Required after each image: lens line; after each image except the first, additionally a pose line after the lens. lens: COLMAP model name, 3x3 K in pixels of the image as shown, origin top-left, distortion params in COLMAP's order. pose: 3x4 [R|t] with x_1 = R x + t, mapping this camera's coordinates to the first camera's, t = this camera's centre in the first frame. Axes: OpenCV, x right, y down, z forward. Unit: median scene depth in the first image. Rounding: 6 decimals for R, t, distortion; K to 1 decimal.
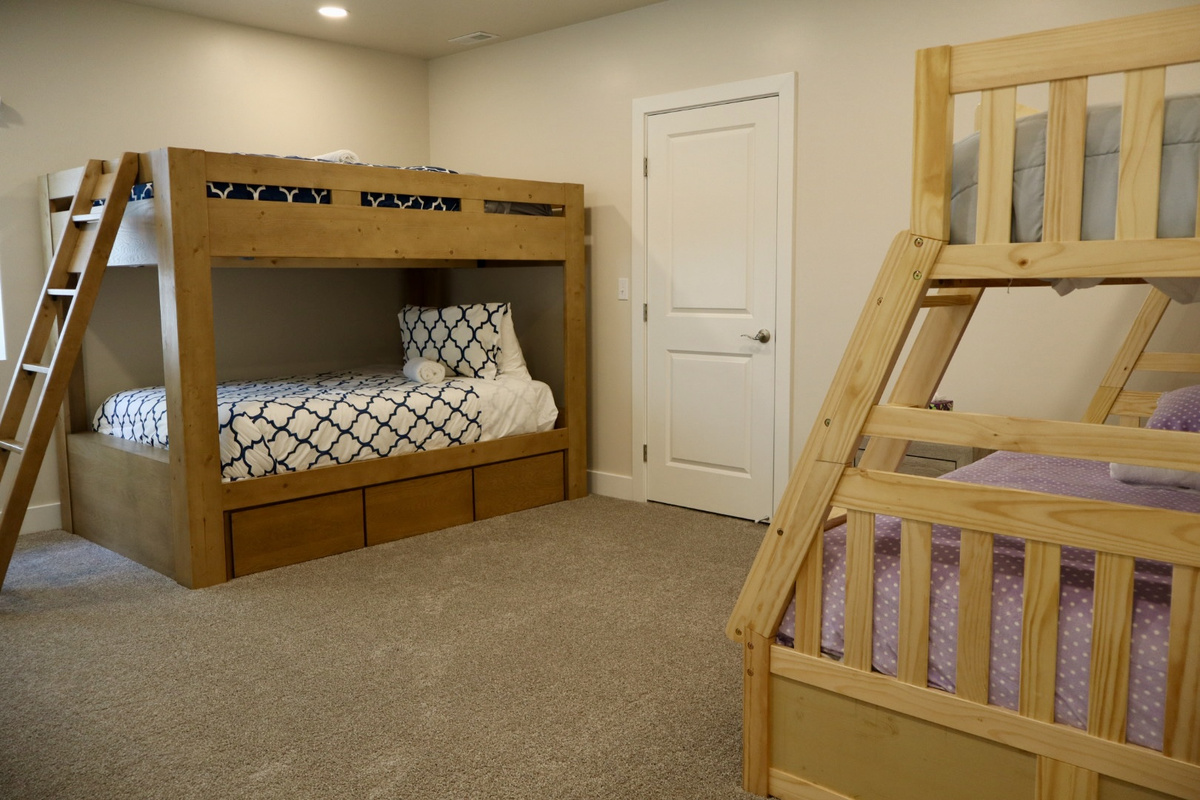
lens RADIAL K [[1034.5, 0, 598.2], [0, 1034.5, 399.3], [0, 0, 1]] dist [0.024765, -0.020050]
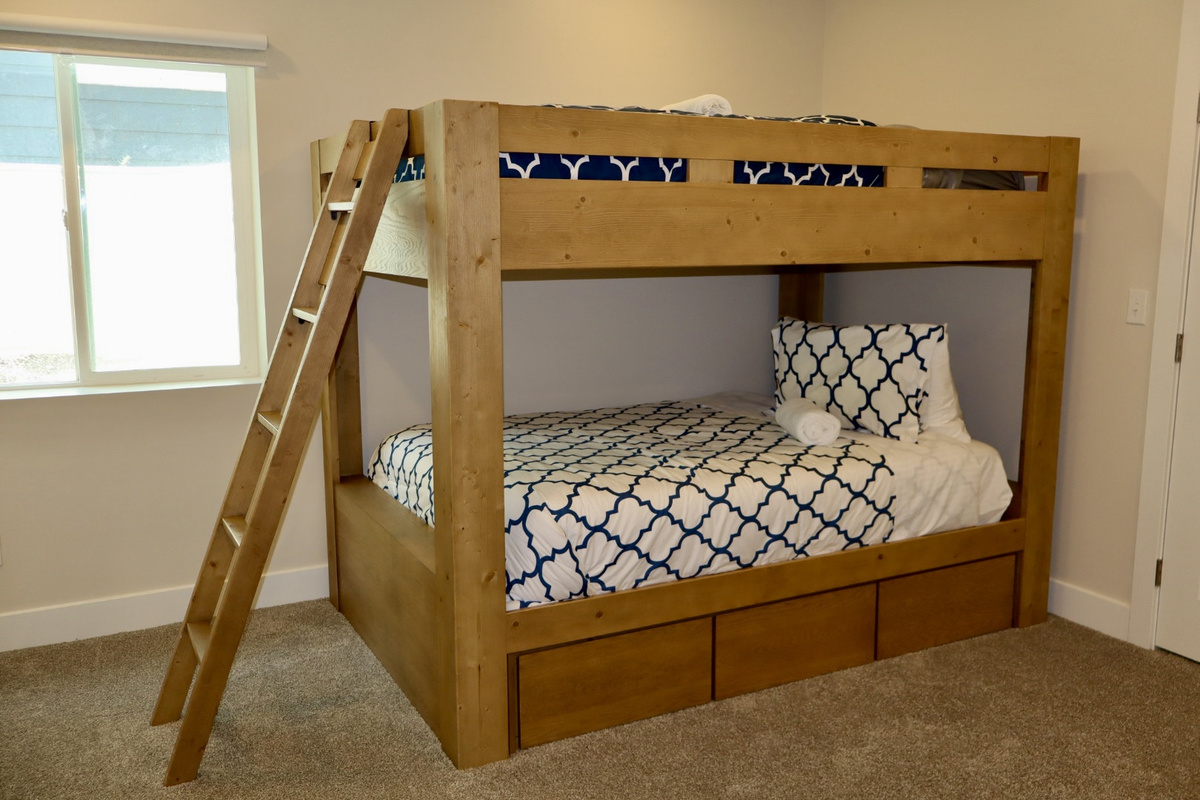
lens RADIAL K [[1091.3, 0, 604.0], [0, 1091.3, 399.6], [0, 0, 1]] dist [-0.010814, 0.024629]
pose [[0.949870, 0.057667, -0.307280, -0.086231], [-0.044414, 0.997763, 0.049955, -0.079714], [0.309474, -0.033803, 0.950307, 0.318915]]
